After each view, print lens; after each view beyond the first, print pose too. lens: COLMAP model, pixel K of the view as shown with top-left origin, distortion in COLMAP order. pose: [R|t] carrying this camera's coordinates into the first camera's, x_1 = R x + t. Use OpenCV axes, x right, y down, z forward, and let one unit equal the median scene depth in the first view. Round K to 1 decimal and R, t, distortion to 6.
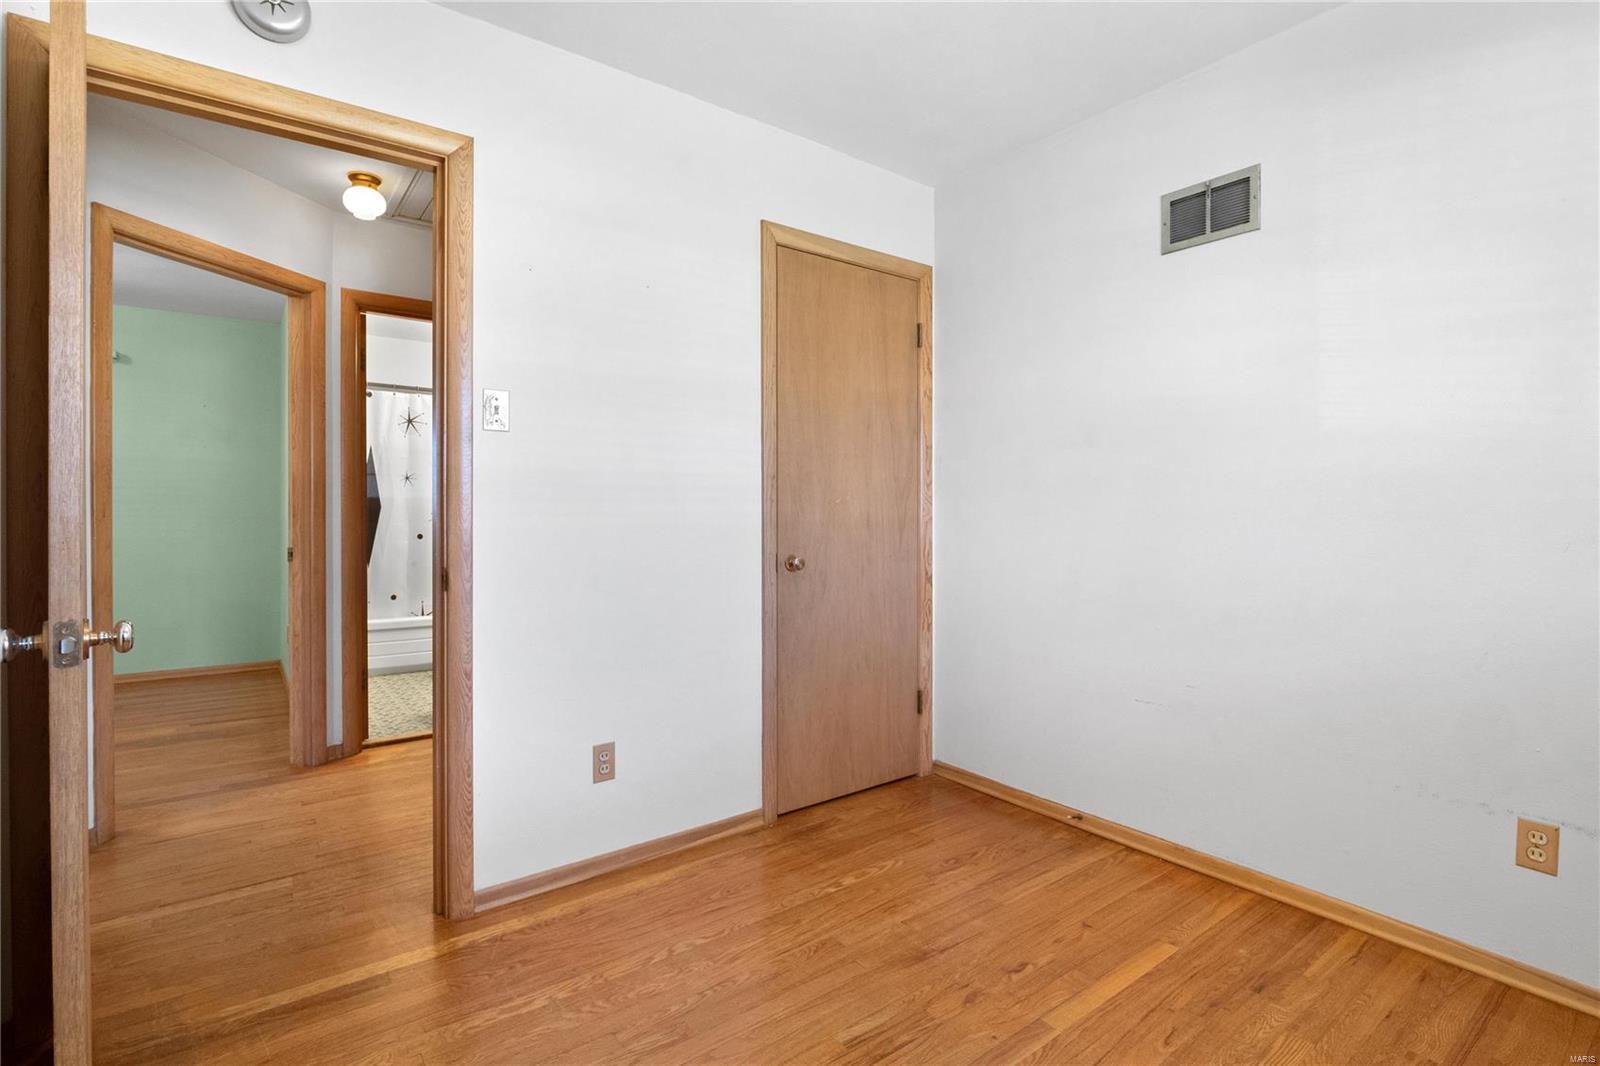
lens RADIAL K [[757.3, 0, 796.1], [0, 757.3, 527.1], [0, 0, 1]] dist [-0.001906, 0.000059]
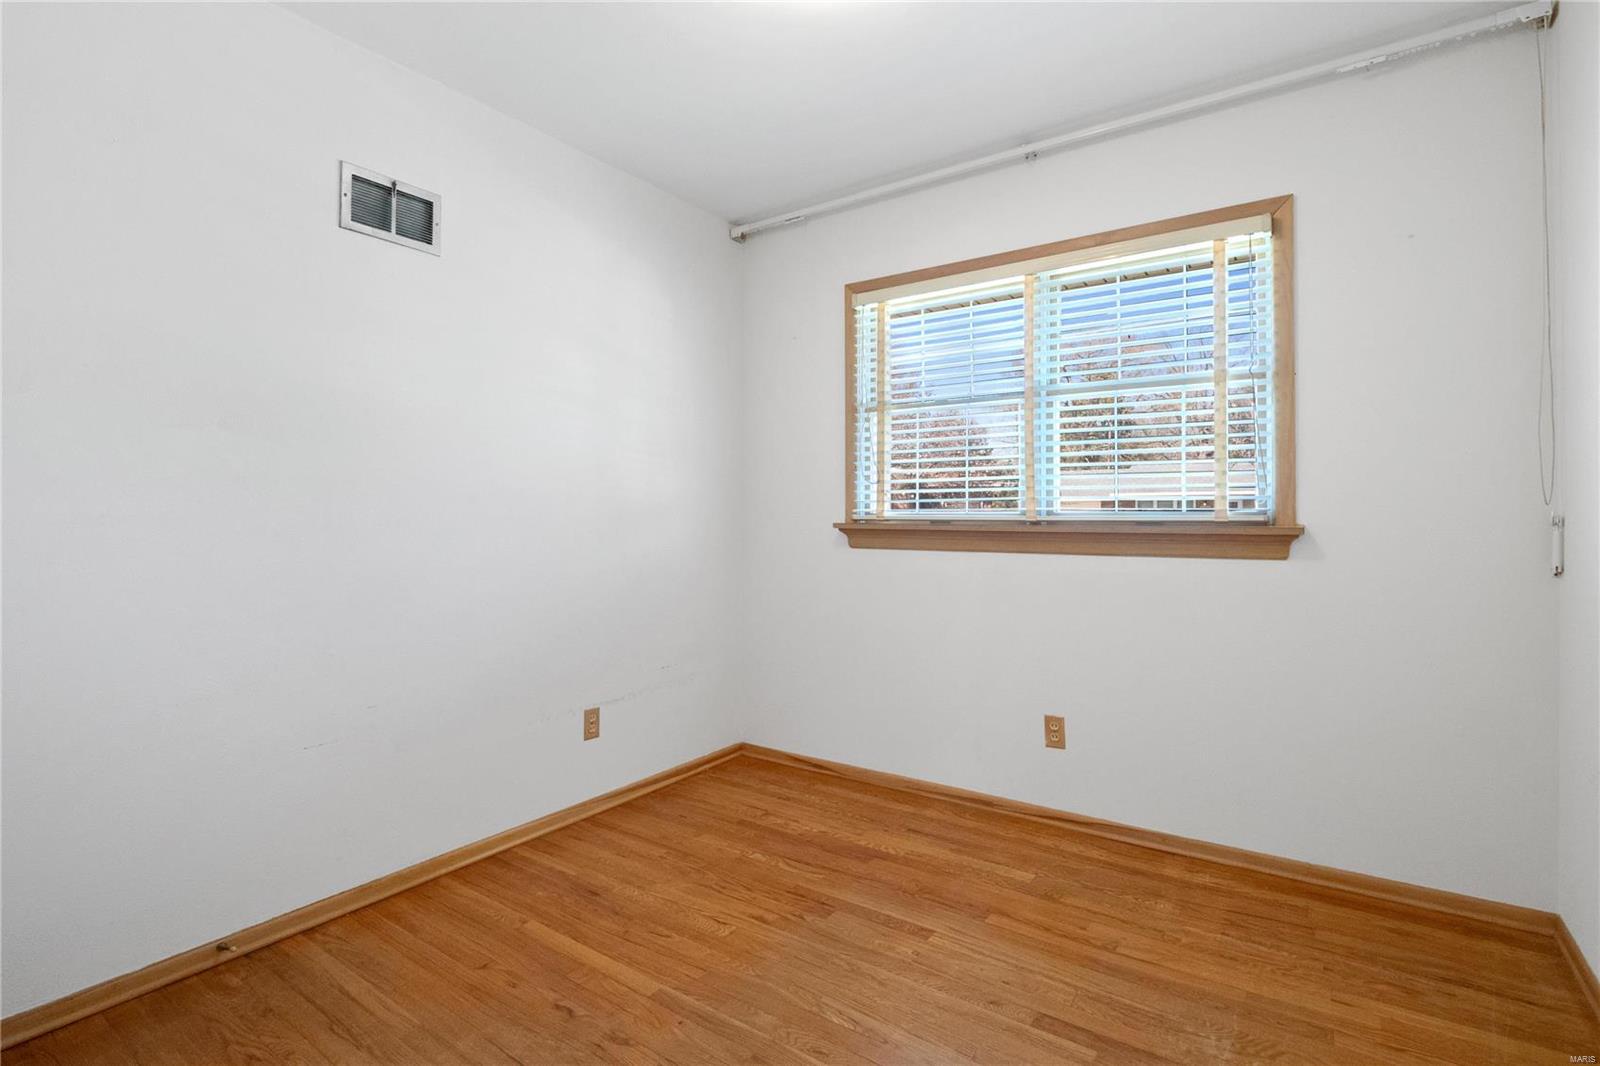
lens RADIAL K [[757.3, 0, 833.0], [0, 757.3, 494.1], [0, 0, 1]] dist [-0.001906, 0.000059]
pose [[-0.333865, 0.025626, 0.942273, -0.546684], [0.009131, 0.999671, -0.023952, -0.021277], [-0.942577, 0.000607, -0.333989, 0.769535]]
